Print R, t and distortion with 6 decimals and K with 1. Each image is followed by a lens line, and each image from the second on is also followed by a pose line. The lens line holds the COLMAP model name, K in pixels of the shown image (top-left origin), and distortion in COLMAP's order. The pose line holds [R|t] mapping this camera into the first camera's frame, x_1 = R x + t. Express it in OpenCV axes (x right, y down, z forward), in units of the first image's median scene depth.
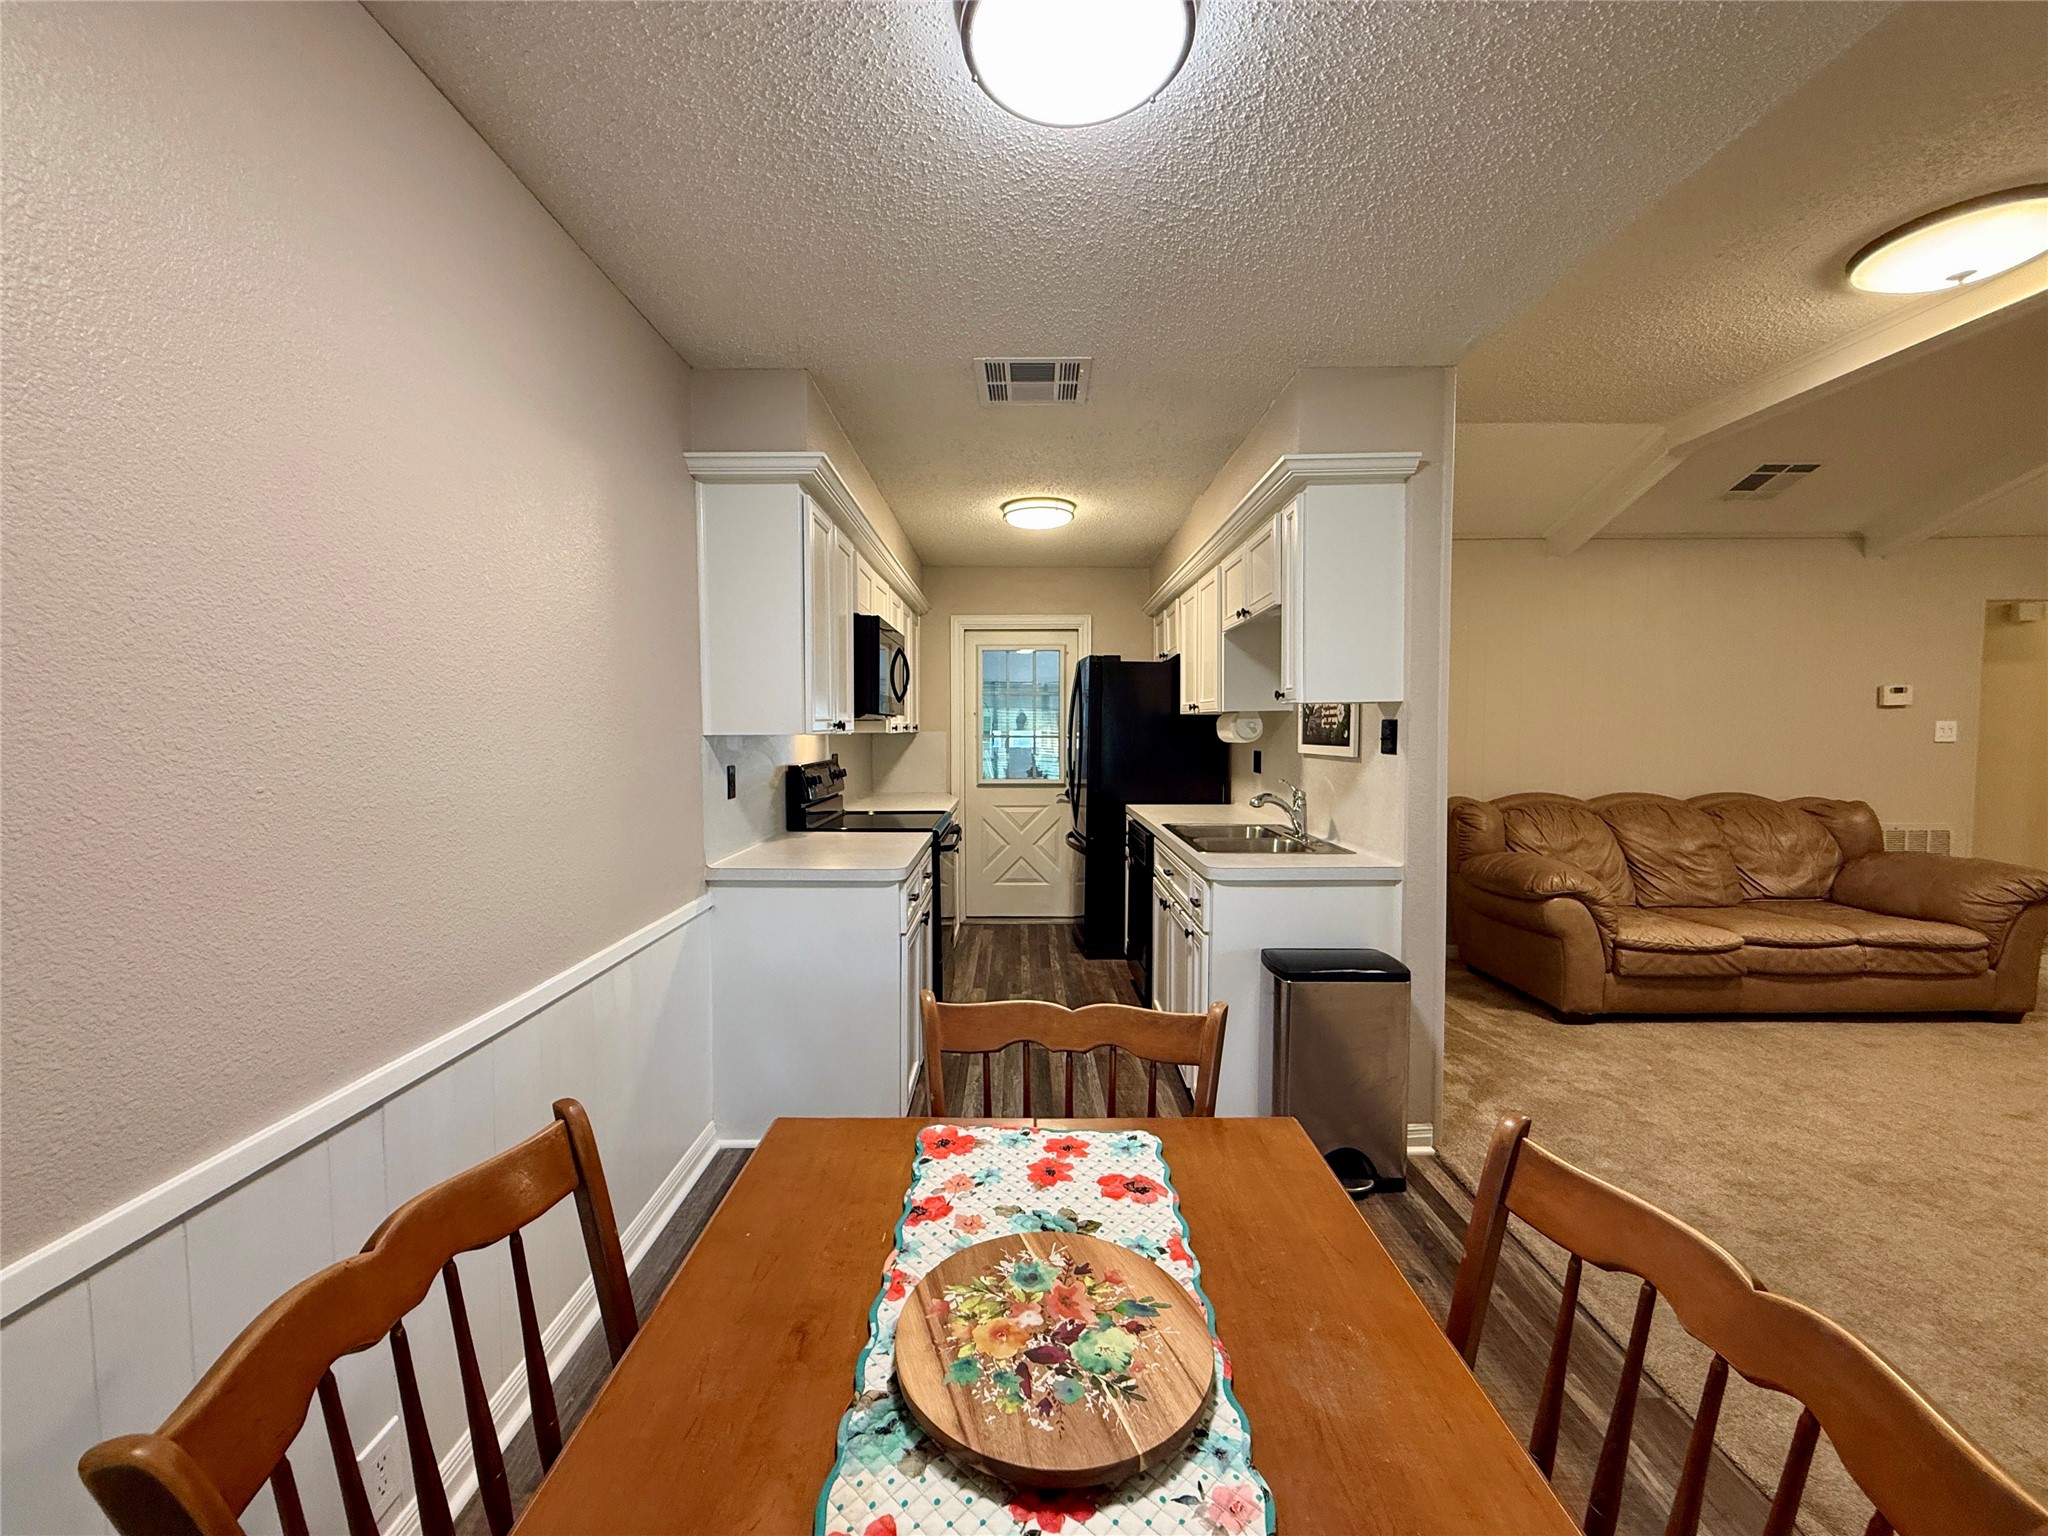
lens RADIAL K [[816.5, 0, 1018.3], [0, 816.5, 767.8], [0, 0, 1]] dist [-0.000969, -0.000208]
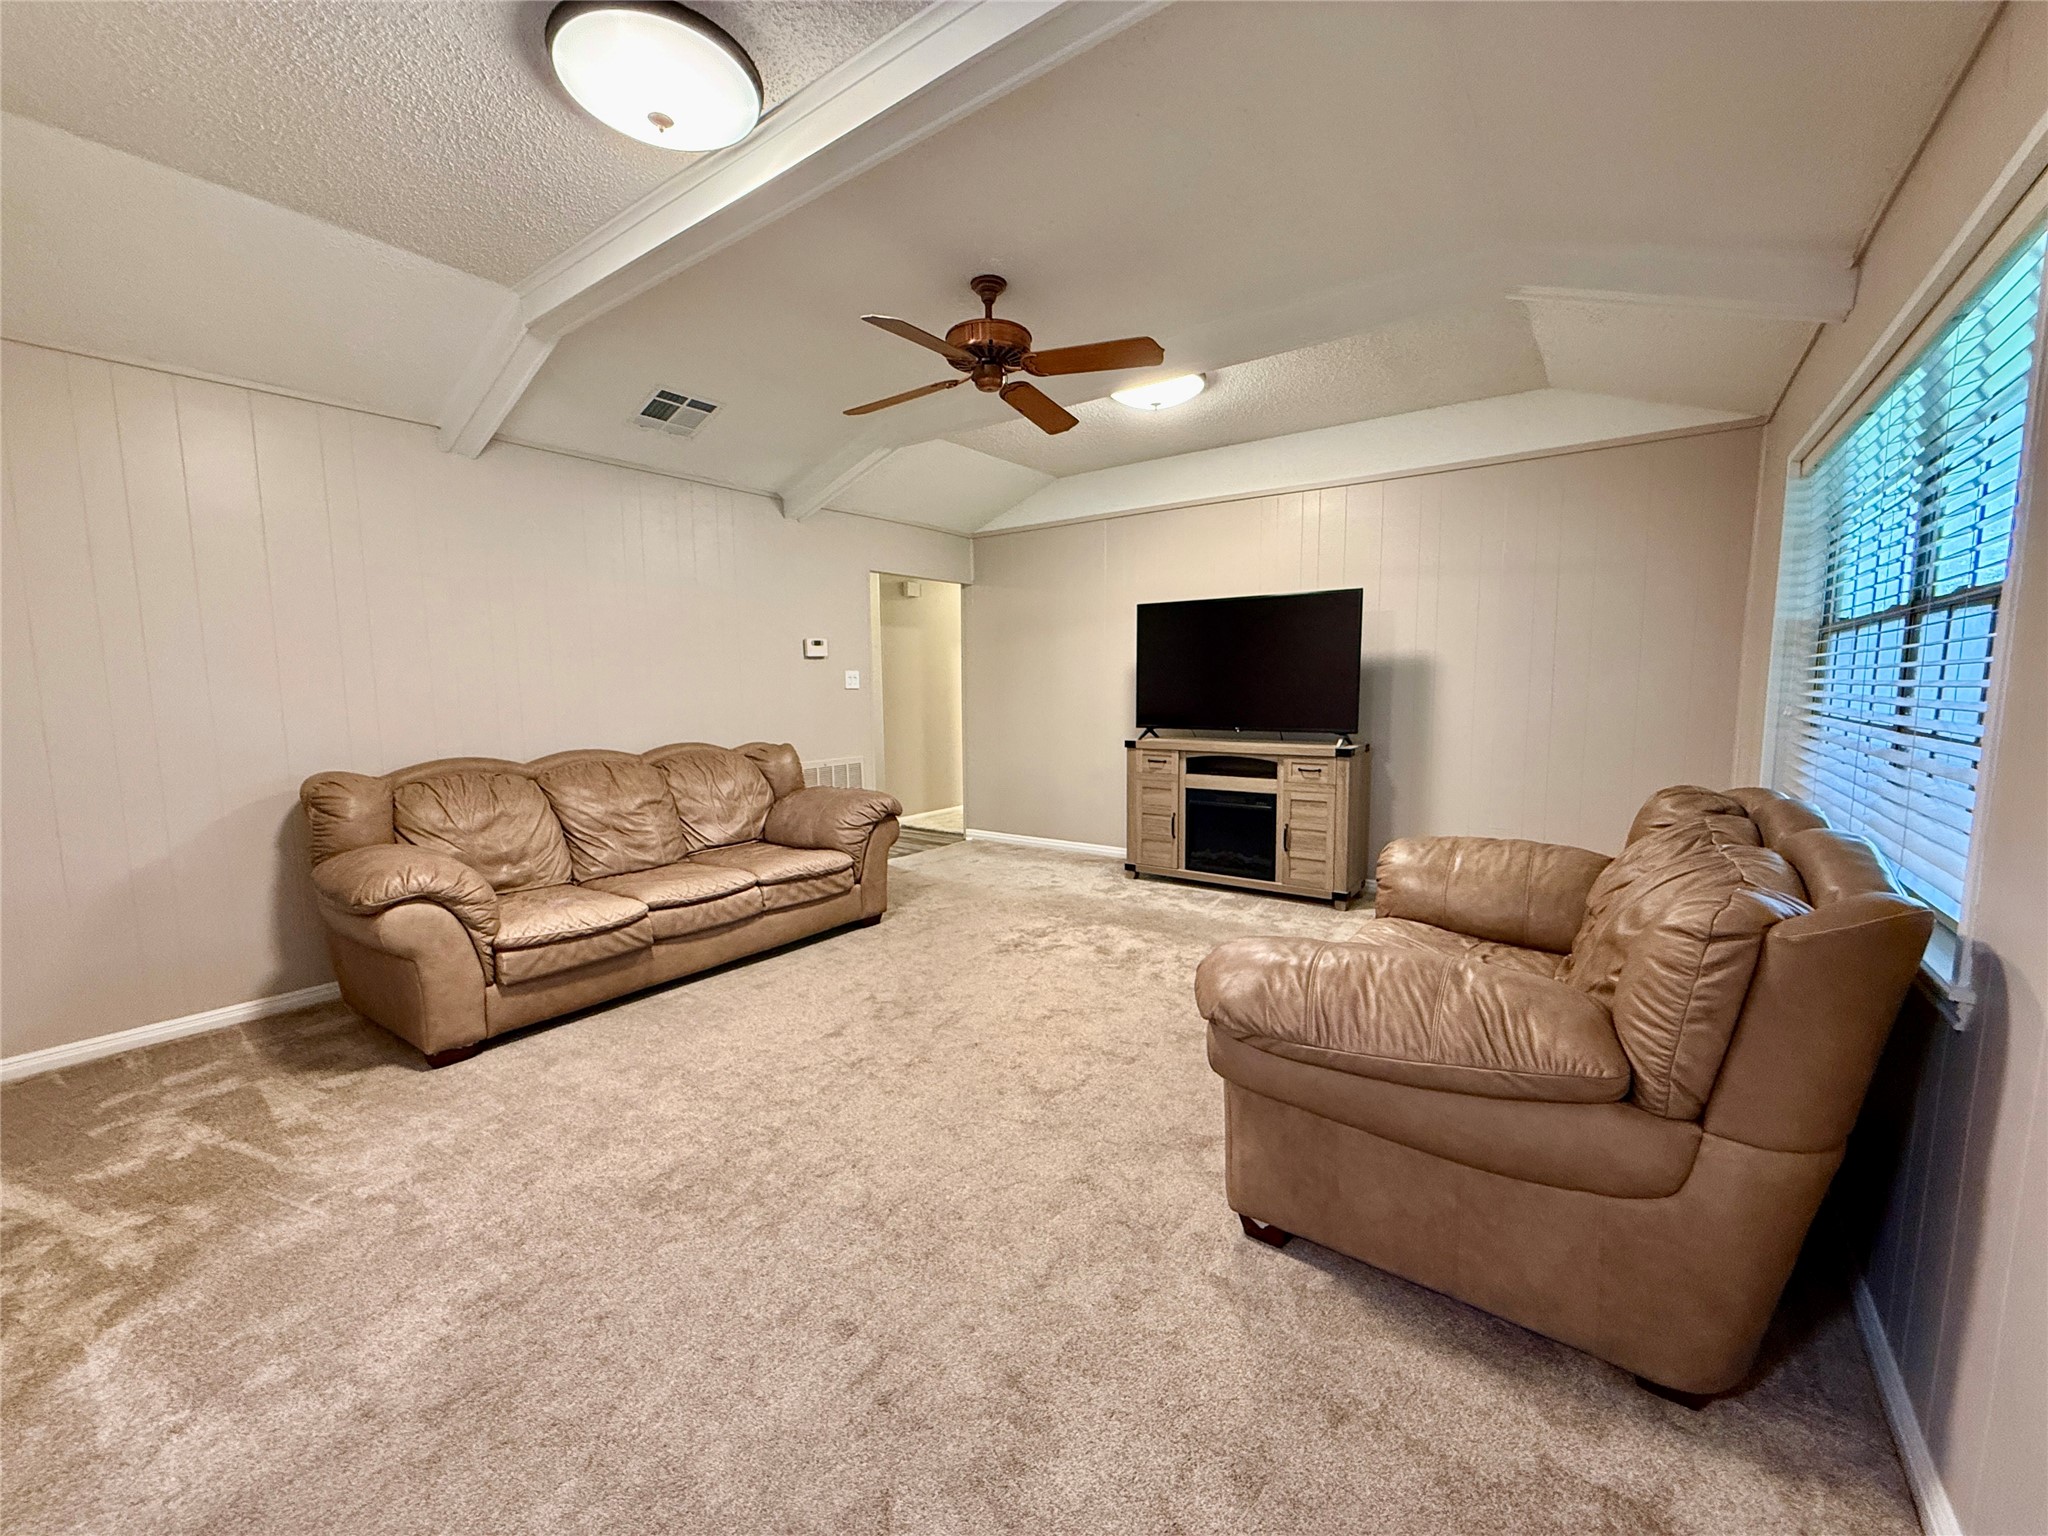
lens RADIAL K [[816.5, 0, 1018.3], [0, 816.5, 767.8], [0, 0, 1]] dist [-0.000969, -0.000208]
pose [[0.594770, -0.086360, 0.799243, 0.384328], [0.047254, 0.996250, 0.072483, 0.009647], [-0.802506, -0.005343, 0.596621, 0.118410]]
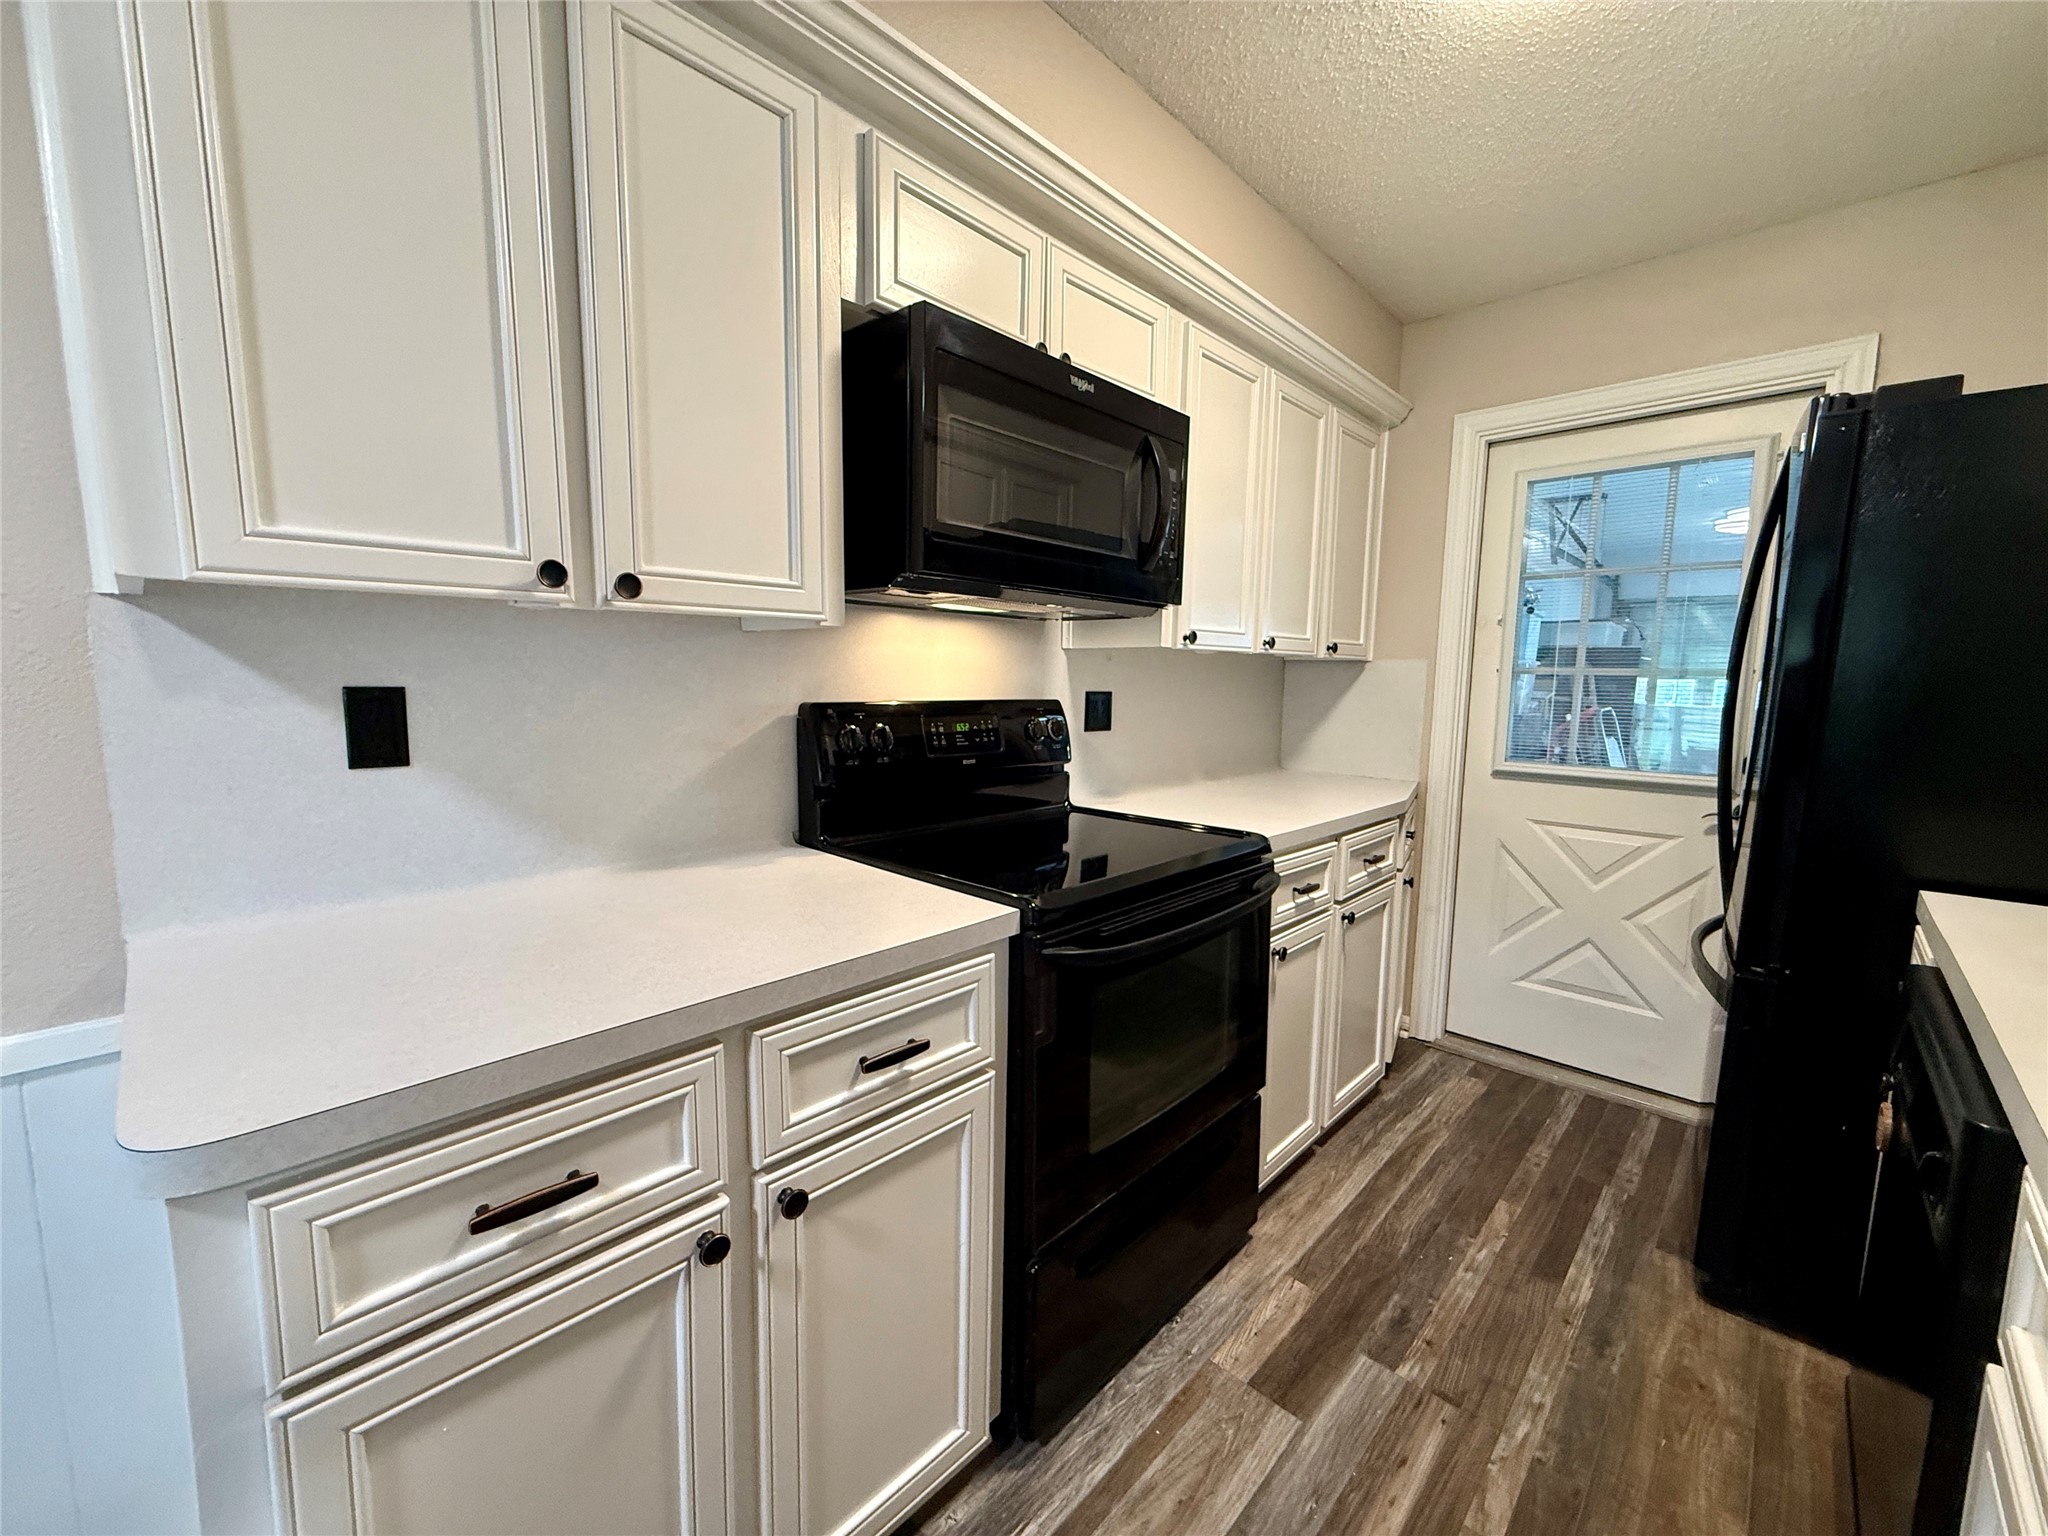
lens RADIAL K [[816.5, 0, 1018.3], [0, 816.5, 767.8], [0, 0, 1]] dist [-0.000969, -0.000208]
pose [[0.720186, 0.088916, -0.688060, 0.113392], [-0.049657, 0.995816, 0.076712, -0.006512], [0.692002, -0.021080, 0.721588, 0.665266]]
